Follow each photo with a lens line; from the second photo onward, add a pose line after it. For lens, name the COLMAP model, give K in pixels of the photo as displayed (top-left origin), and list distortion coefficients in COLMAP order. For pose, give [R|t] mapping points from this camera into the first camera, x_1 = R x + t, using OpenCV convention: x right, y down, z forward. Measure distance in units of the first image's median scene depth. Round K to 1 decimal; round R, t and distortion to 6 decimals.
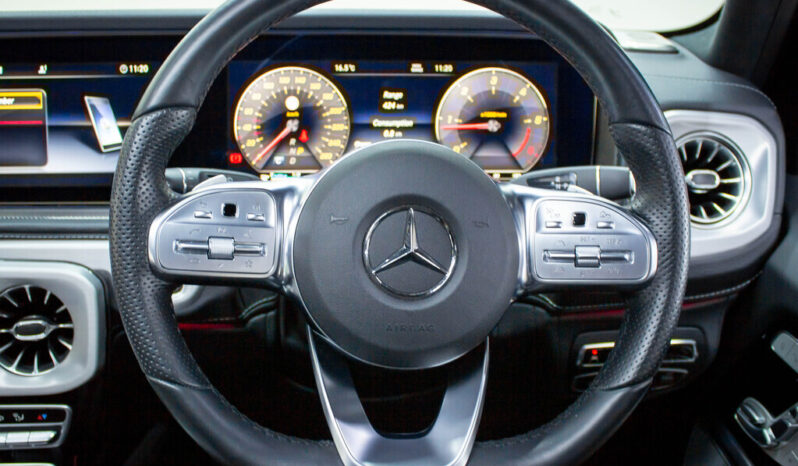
lens RADIAL K [[818.9, 0, 399.0], [0, 818.9, 233.0], [0, 0, 1]] dist [-0.144206, 0.137764]
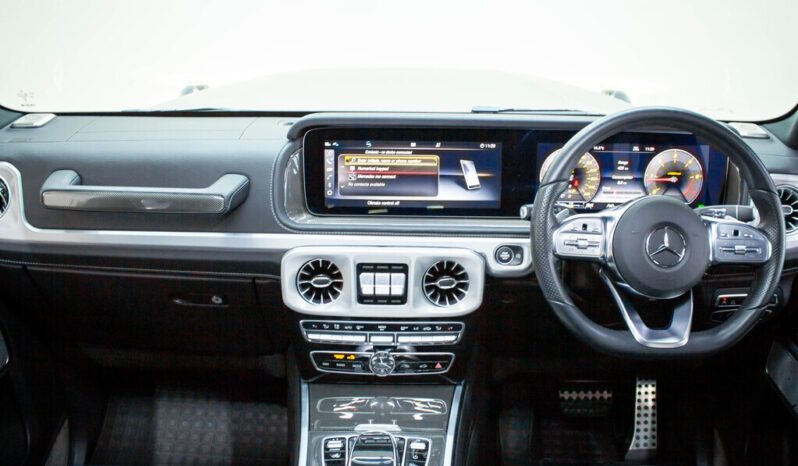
lens RADIAL K [[818.9, 0, 399.0], [0, 818.9, 233.0], [0, 0, 1]] dist [-0.144206, 0.137764]
pose [[0.999642, 0.014571, -0.022446, -0.488193], [-0.014140, 0.999715, 0.019247, -0.034336], [0.022720, -0.018923, 0.999563, -0.907902]]
